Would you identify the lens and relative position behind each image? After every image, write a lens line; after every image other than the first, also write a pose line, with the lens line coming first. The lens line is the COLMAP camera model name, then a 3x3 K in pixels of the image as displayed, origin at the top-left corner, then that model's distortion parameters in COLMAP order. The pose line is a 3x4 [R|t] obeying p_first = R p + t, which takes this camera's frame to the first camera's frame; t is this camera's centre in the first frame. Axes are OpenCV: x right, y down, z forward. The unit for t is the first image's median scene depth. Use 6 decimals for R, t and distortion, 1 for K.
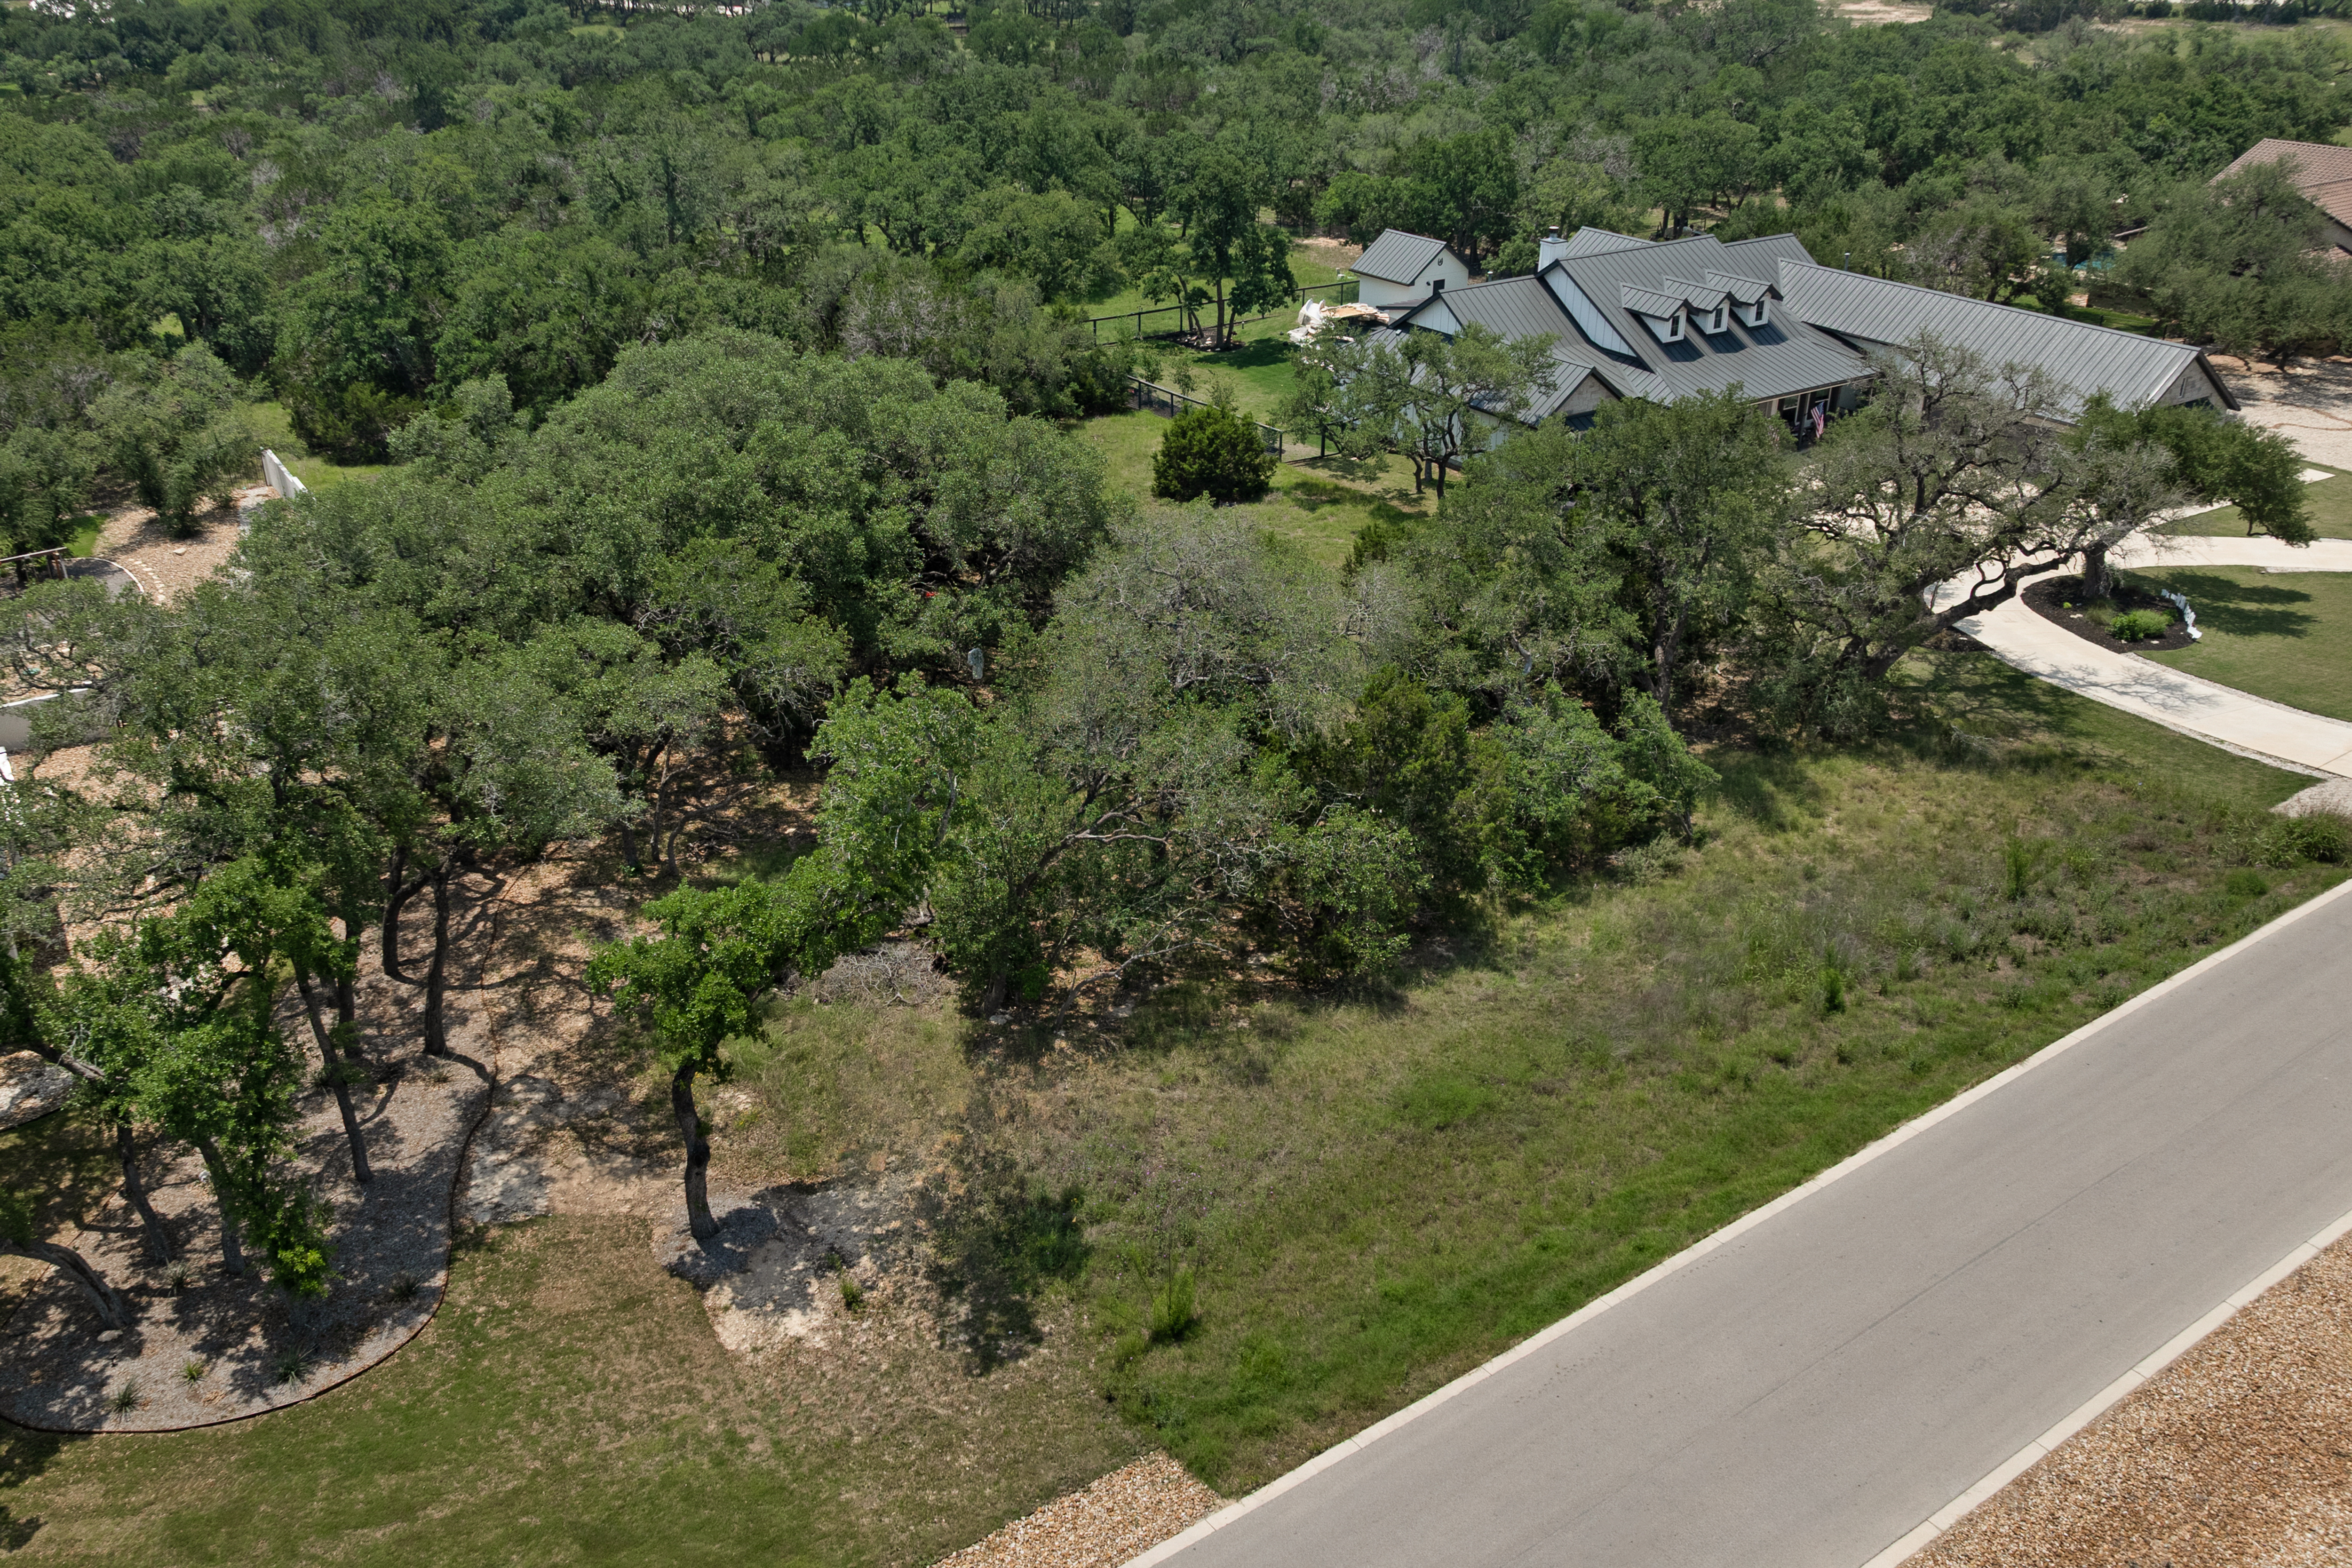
lens RADIAL K [[2012.8, 0, 1158.2], [0, 2012.8, 786.2], [0, 0, 1]] dist [-0.019783, -0.006972]
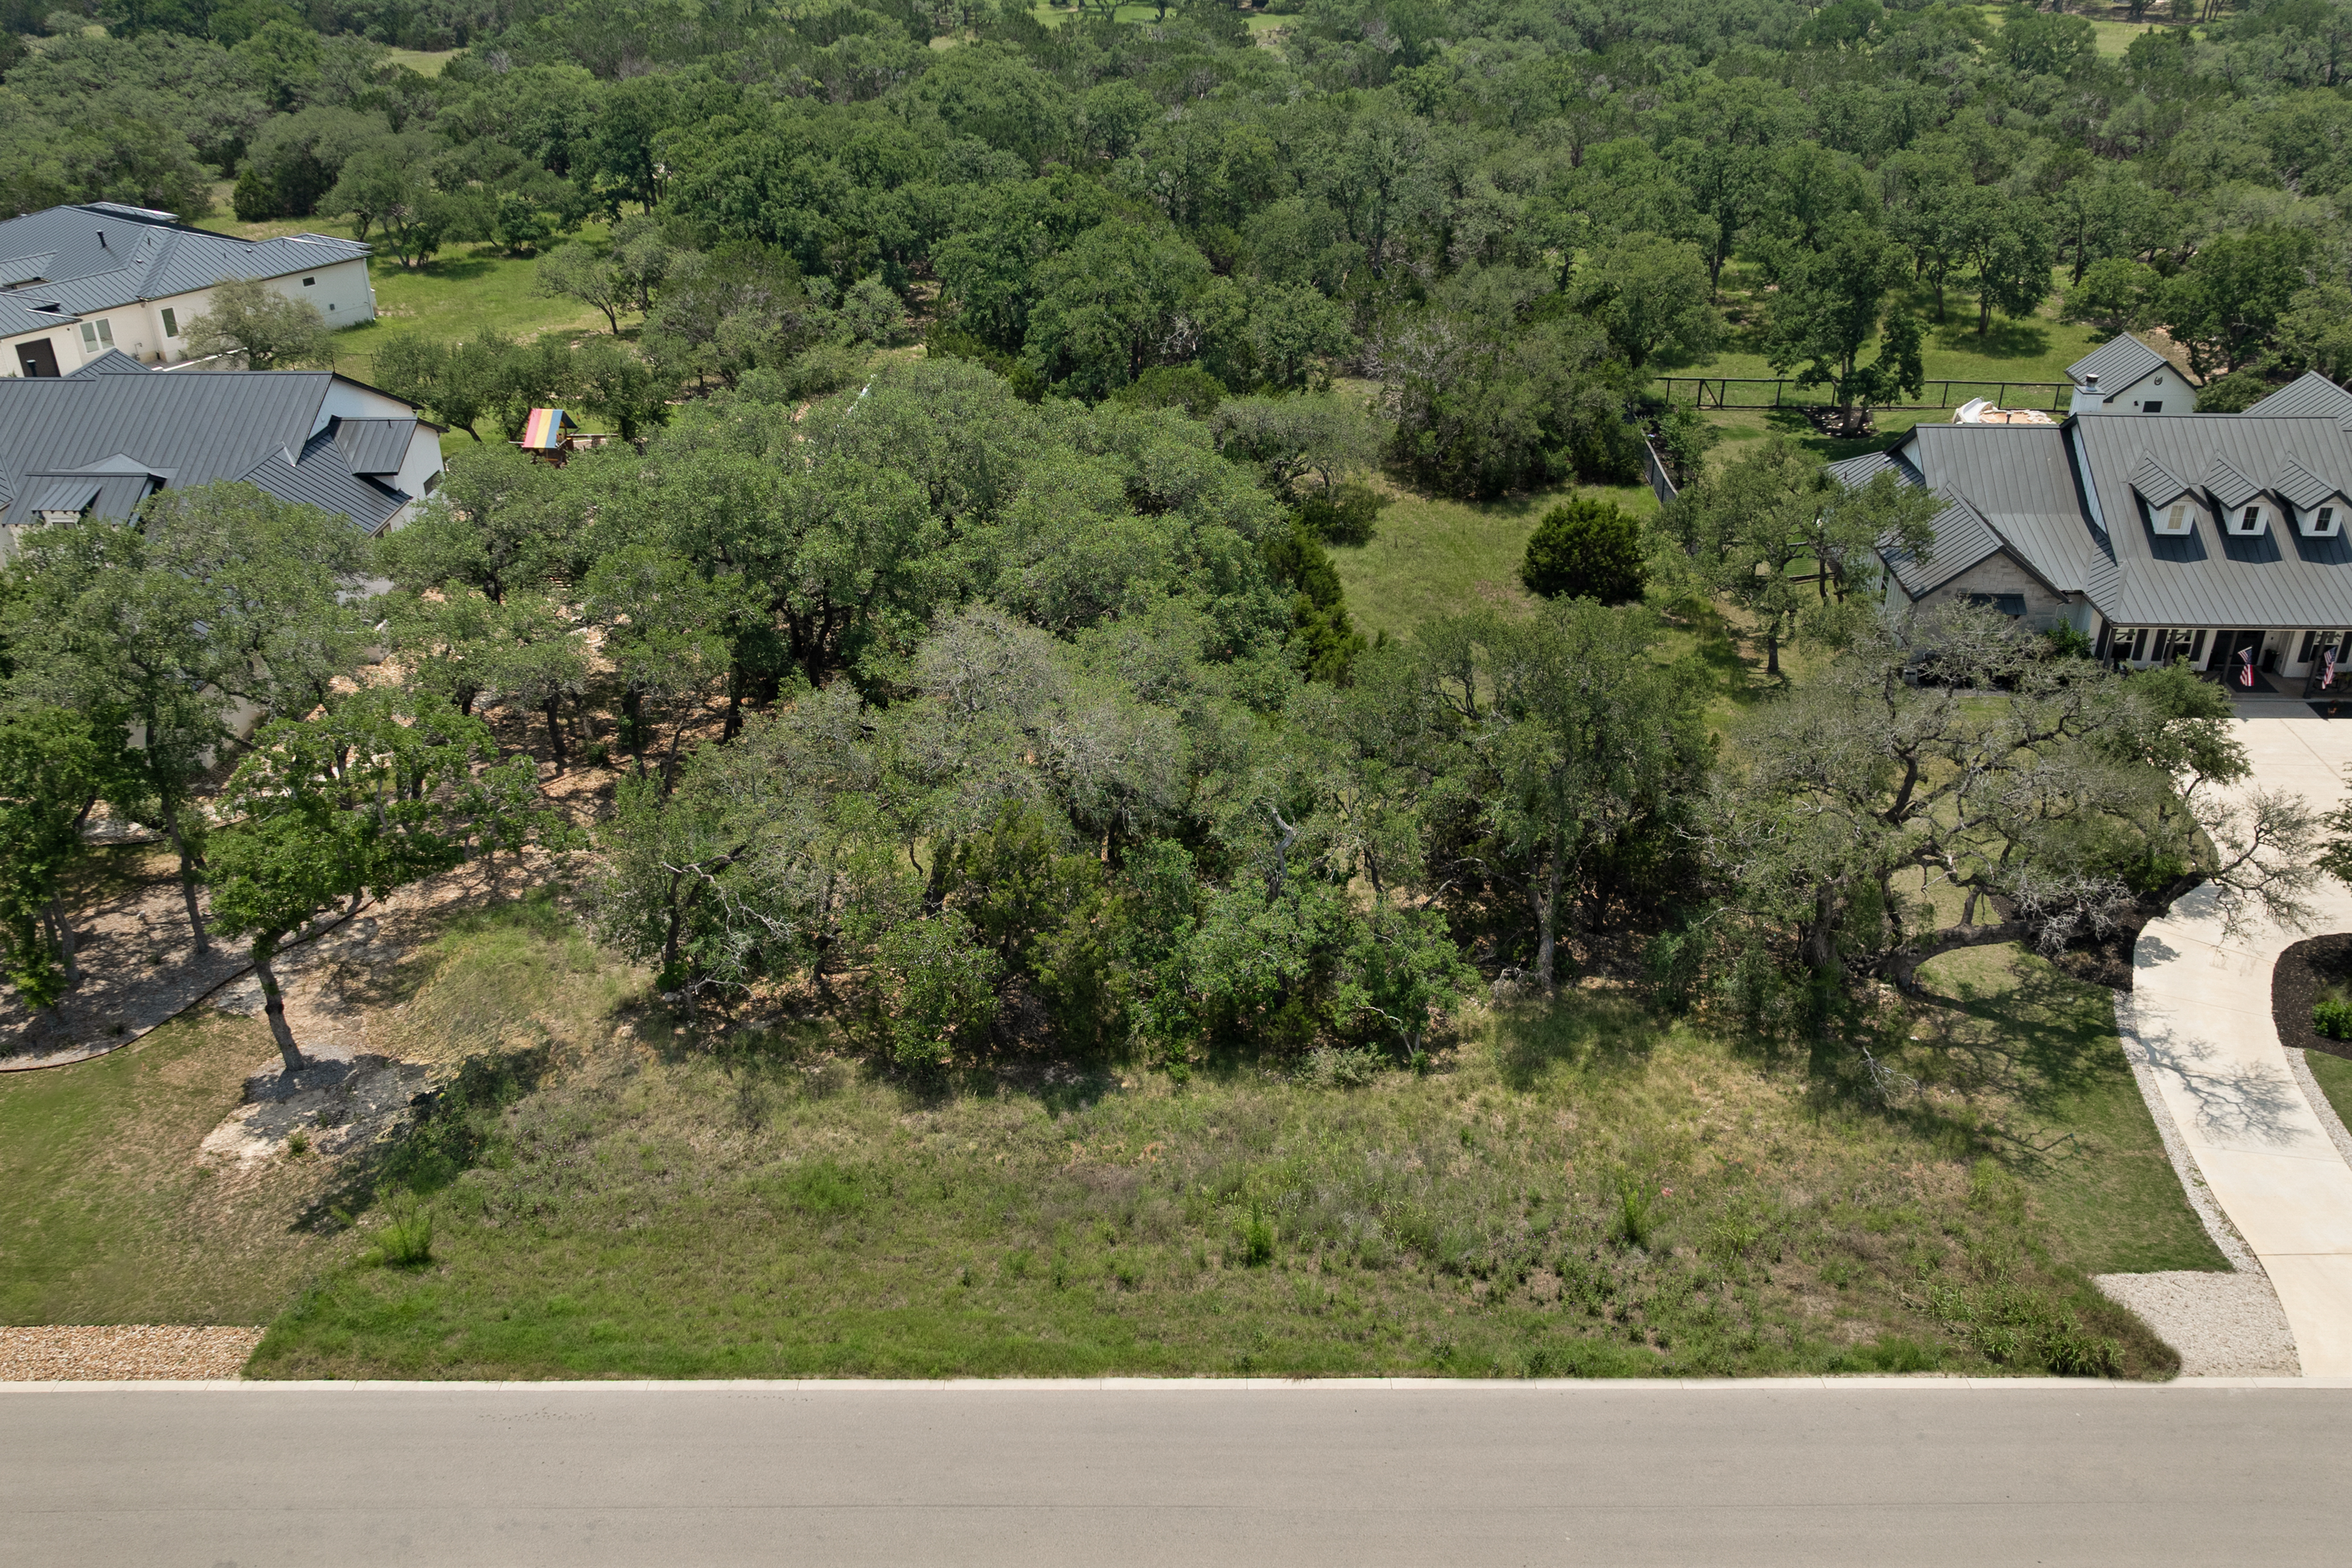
lens RADIAL K [[2066.7, 0, 1151.0], [0, 2066.7, 779.7], [0, 0, 1]] dist [-0.028836, -0.005981]
pose [[0.817082, 0.266318, -0.511324, 0.636353], [-0.252876, 0.962597, 0.097269, -0.168822], [0.518103, 0.049825, 0.853865, 0.097576]]
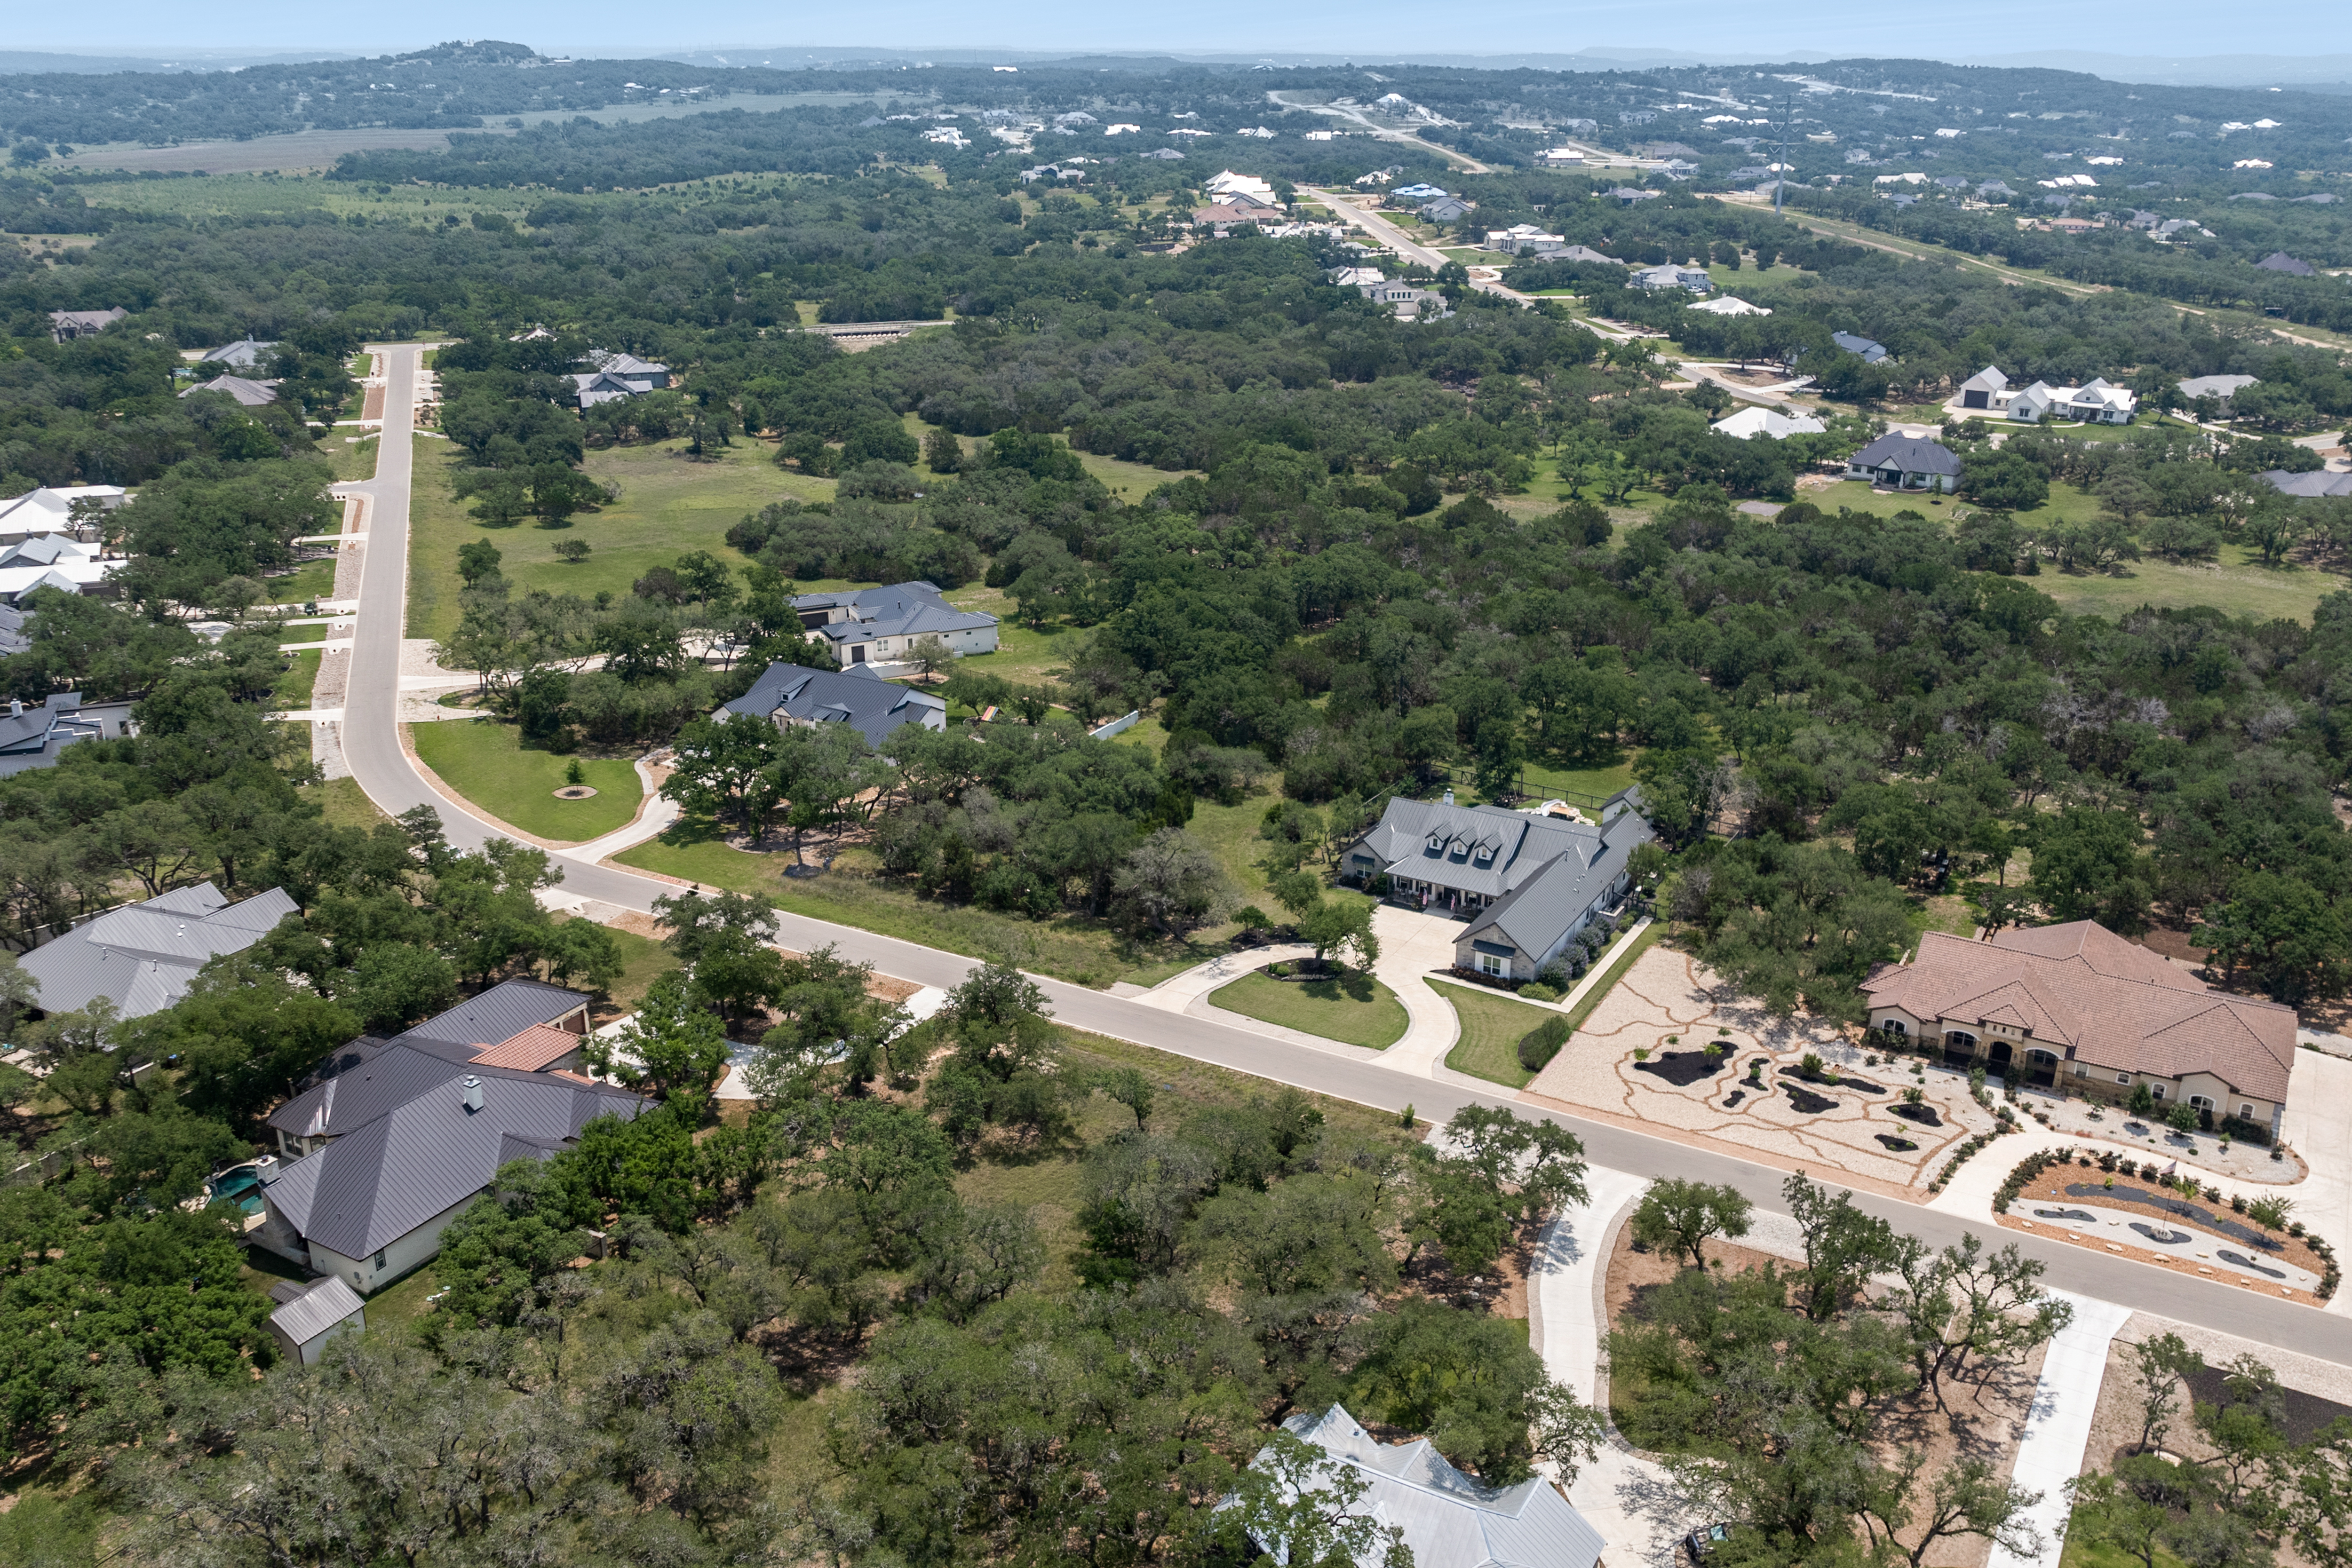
lens RADIAL K [[2012.5, 0, 1158.2], [0, 2012.5, 786.2], [0, 0, 1]] dist [-0.019783, -0.006972]
pose [[0.464497, 0.325575, -0.823556, 3.419245], [-0.402579, 0.905950, 0.131088, -0.791366], [0.788780, 0.270656, 0.551881, -0.961948]]
